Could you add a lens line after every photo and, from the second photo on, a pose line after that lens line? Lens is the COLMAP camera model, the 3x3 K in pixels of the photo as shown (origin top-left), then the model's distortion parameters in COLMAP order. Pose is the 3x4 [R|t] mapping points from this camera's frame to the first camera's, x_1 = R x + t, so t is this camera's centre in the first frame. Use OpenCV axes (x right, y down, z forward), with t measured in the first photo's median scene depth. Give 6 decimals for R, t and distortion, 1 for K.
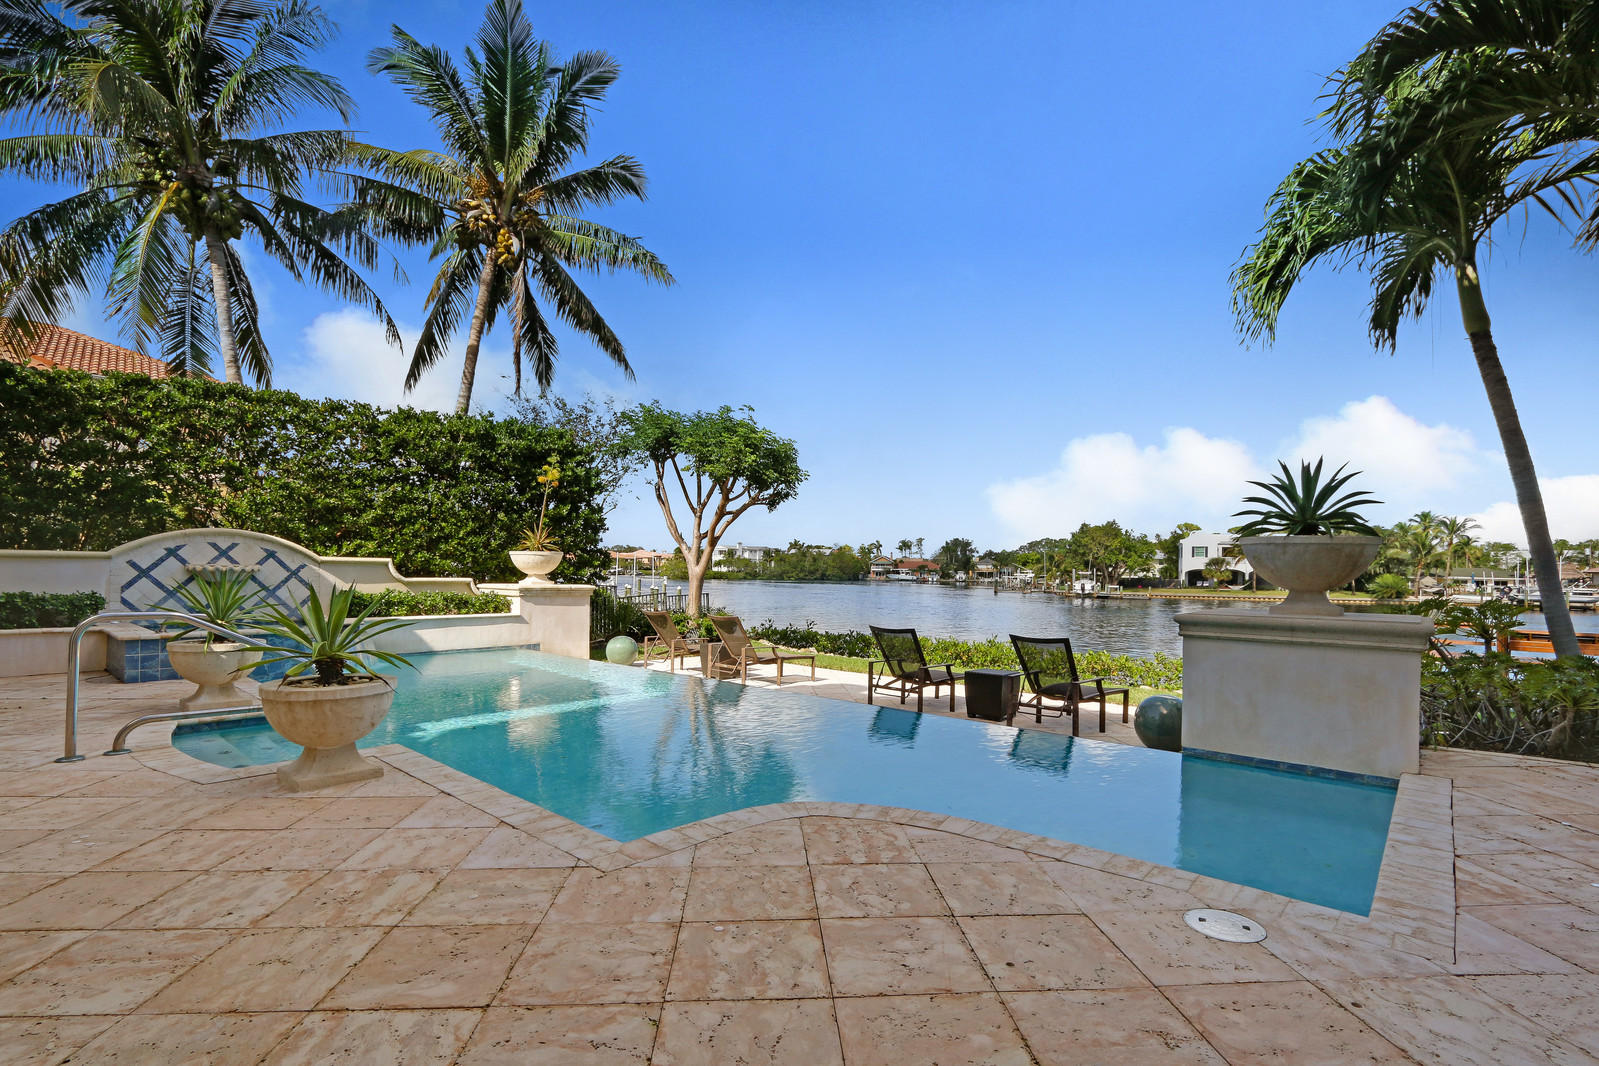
lens RADIAL K [[747.8, 0, 805.0], [0, 747.8, 567.6], [0, 0, 1]] dist [-0.001512, -0.000169]
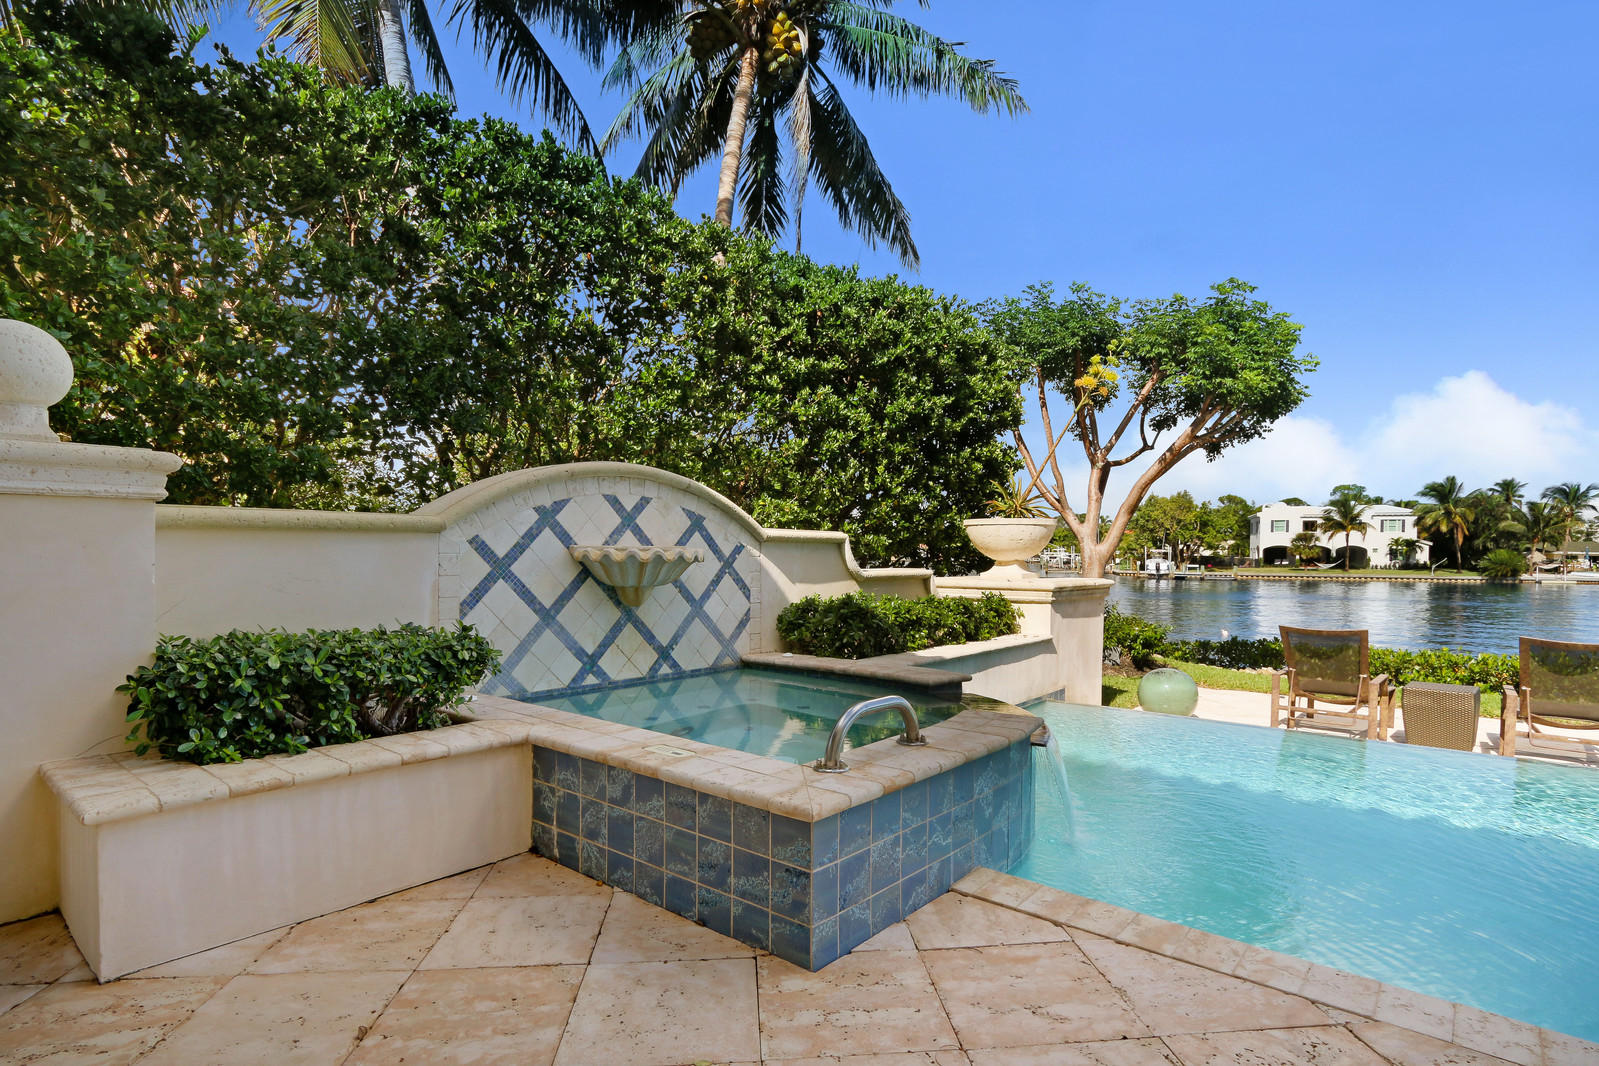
lens RADIAL K [[809.7, 0, 812.1], [0, 809.7, 560.9], [0, 0, 1]] dist [-0.002505, -0.000069]
pose [[0.999412, -0.007789, 0.033402, -0.596840], [0.007219, 0.999827, 0.017142, -0.002305], [-0.033530, -0.016891, 0.999295, 0.454331]]
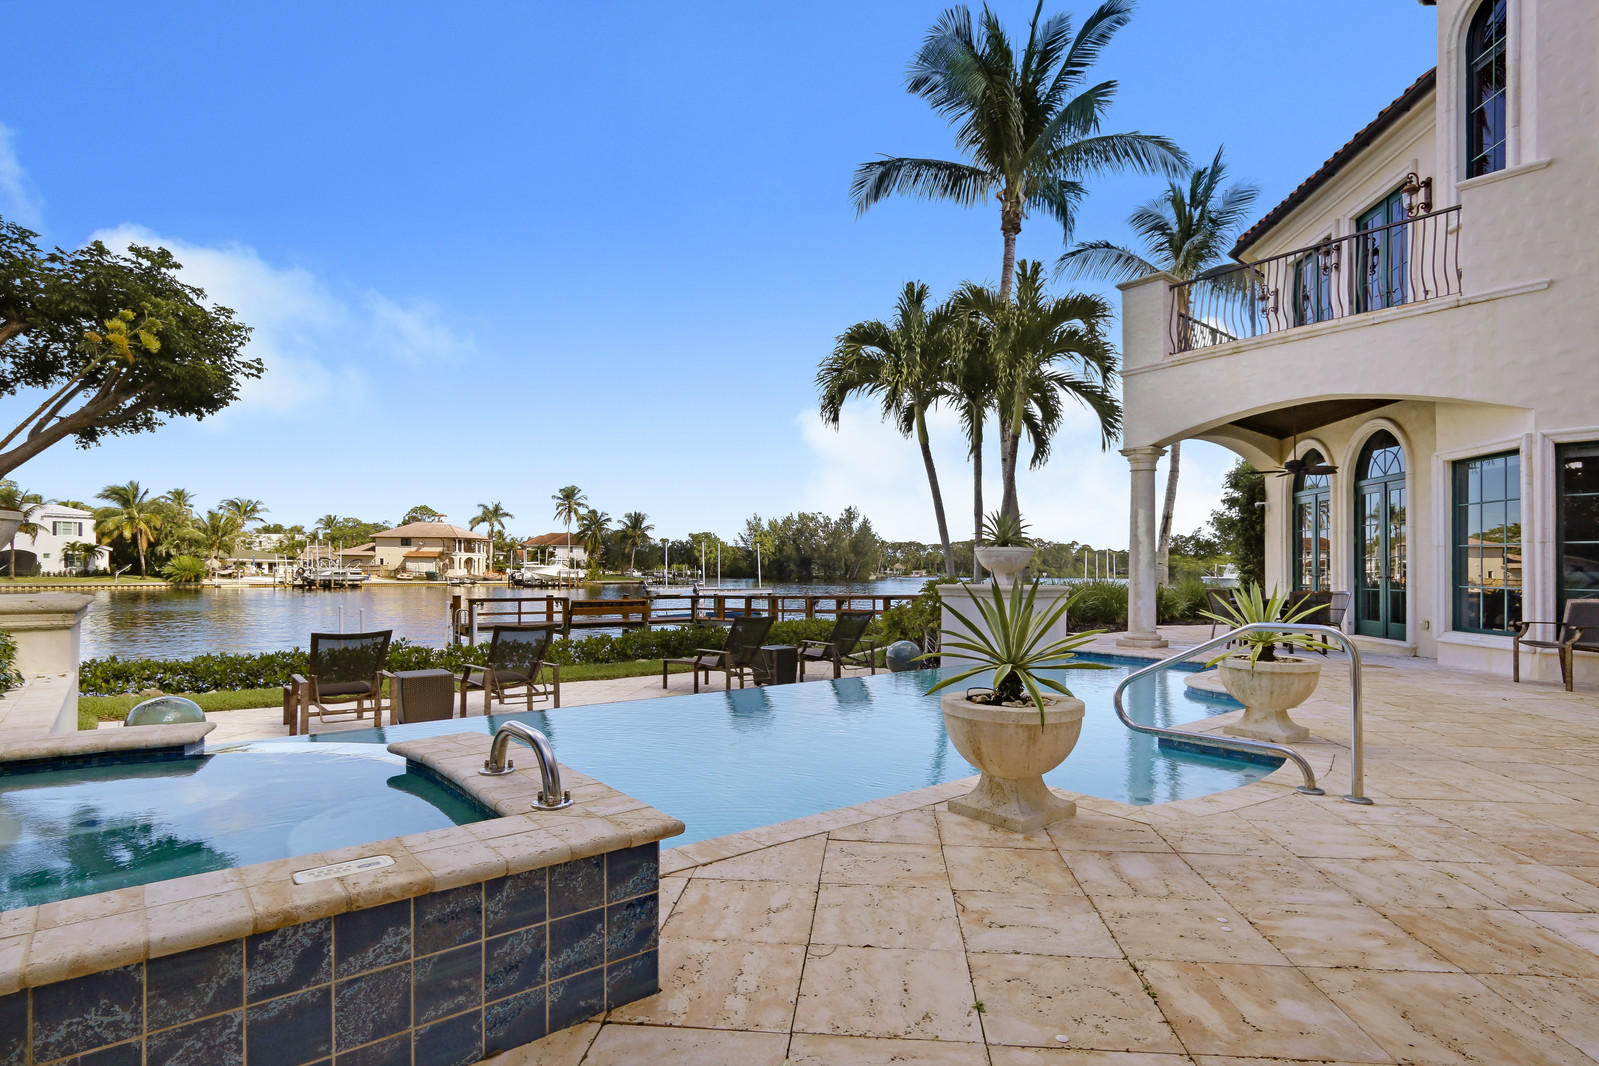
lens RADIAL K [[809.7, 0, 812.1], [0, 809.7, 560.9], [0, 0, 1]] dist [-0.002505, -0.000069]
pose [[0.148294, -0.002700, 0.988940, -0.776070], [-0.013221, 0.999901, 0.004713, -0.003746], [-0.988855, -0.013774, 0.148244, 0.584870]]
